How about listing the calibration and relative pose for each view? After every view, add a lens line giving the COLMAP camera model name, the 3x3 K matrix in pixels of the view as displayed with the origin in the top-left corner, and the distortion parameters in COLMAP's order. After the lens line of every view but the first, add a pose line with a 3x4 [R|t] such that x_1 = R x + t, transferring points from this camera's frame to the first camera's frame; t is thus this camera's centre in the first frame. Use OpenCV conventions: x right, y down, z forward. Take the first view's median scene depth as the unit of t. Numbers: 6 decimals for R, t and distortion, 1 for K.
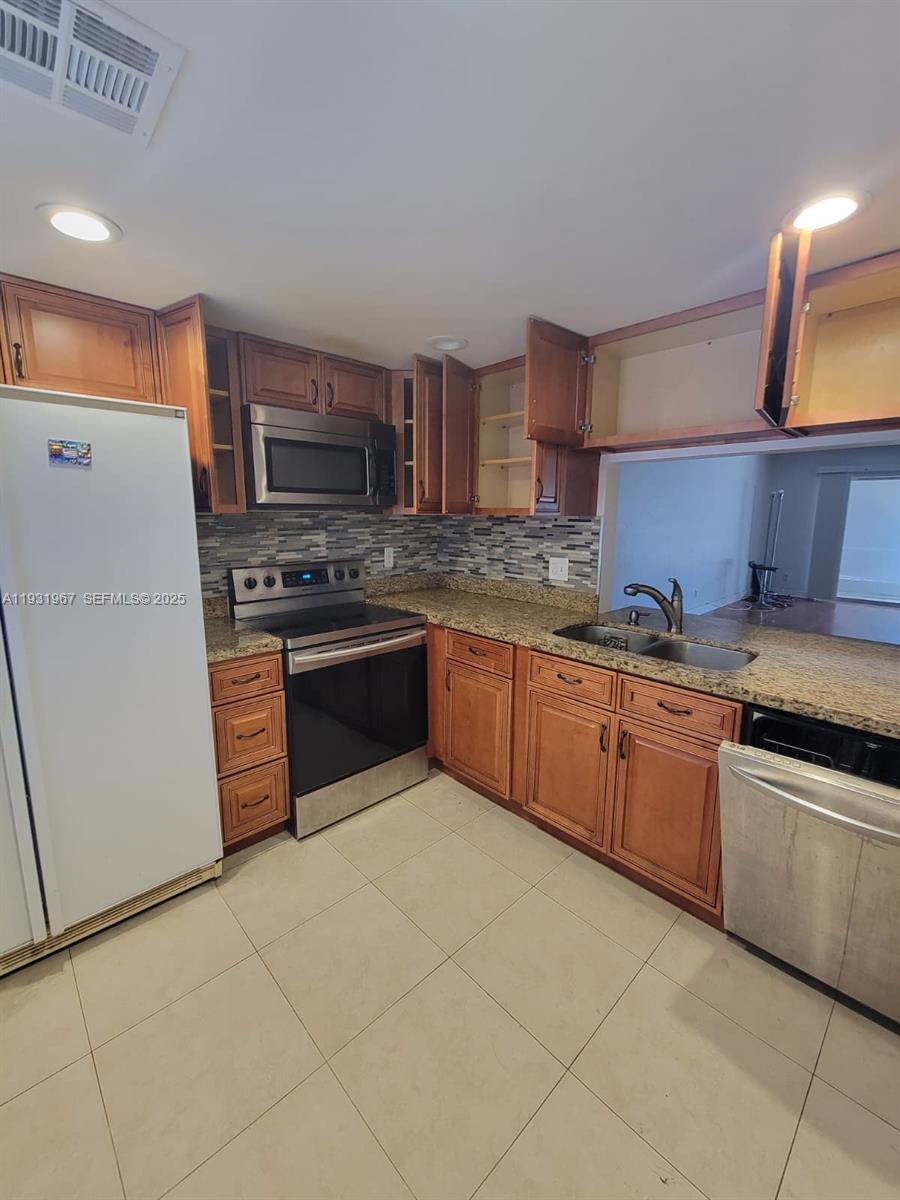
lens RADIAL K [[488.4, 0, 450.2], [0, 488.4, 591.9], [0, 0, 1]] dist [-0.000278, 0.000067]
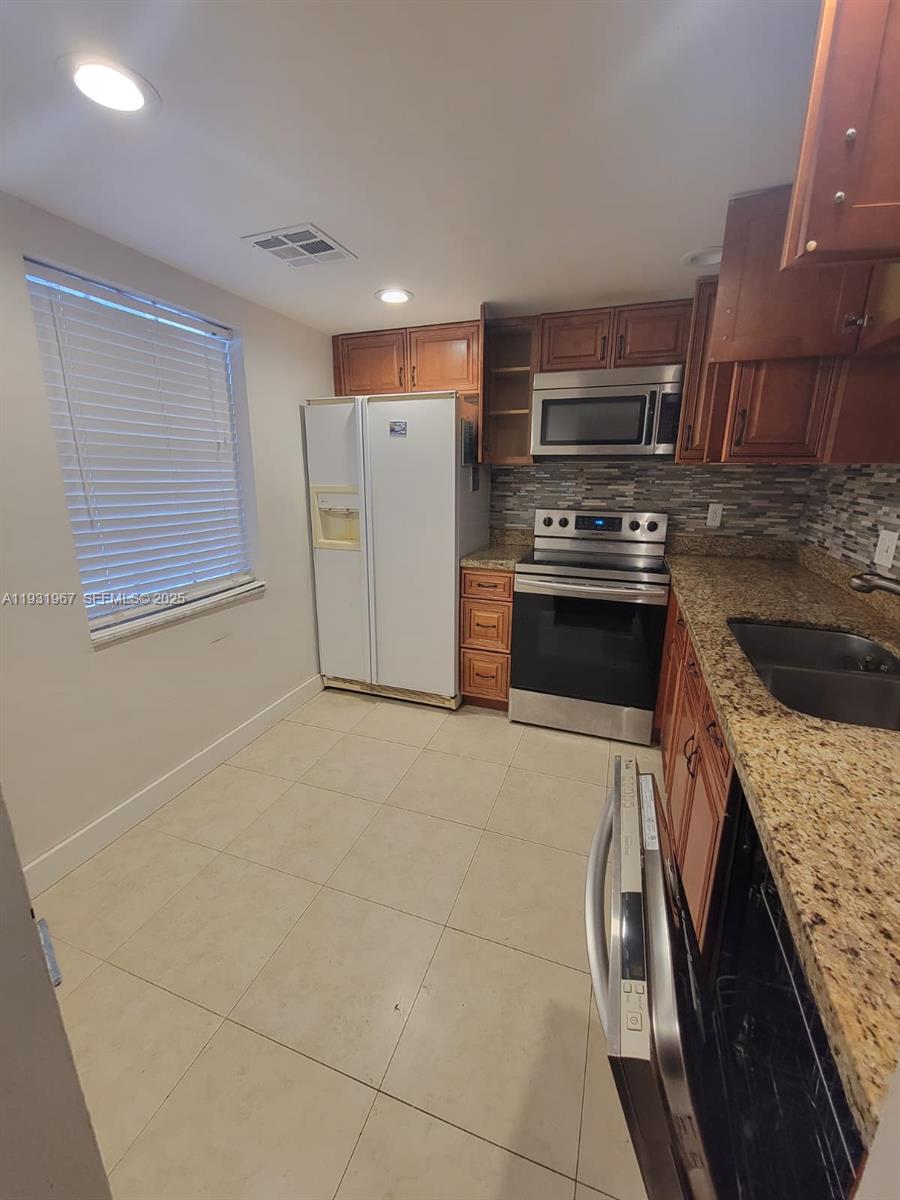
lens RADIAL K [[488.4, 0, 450.2], [0, 488.4, 591.9], [0, 0, 1]] dist [-0.000278, 0.000067]
pose [[0.445015, 0.218072, -0.868566, 0.544979], [-0.146991, 0.974530, 0.169365, -0.016184], [0.883377, 0.052301, 0.465735, 0.198617]]
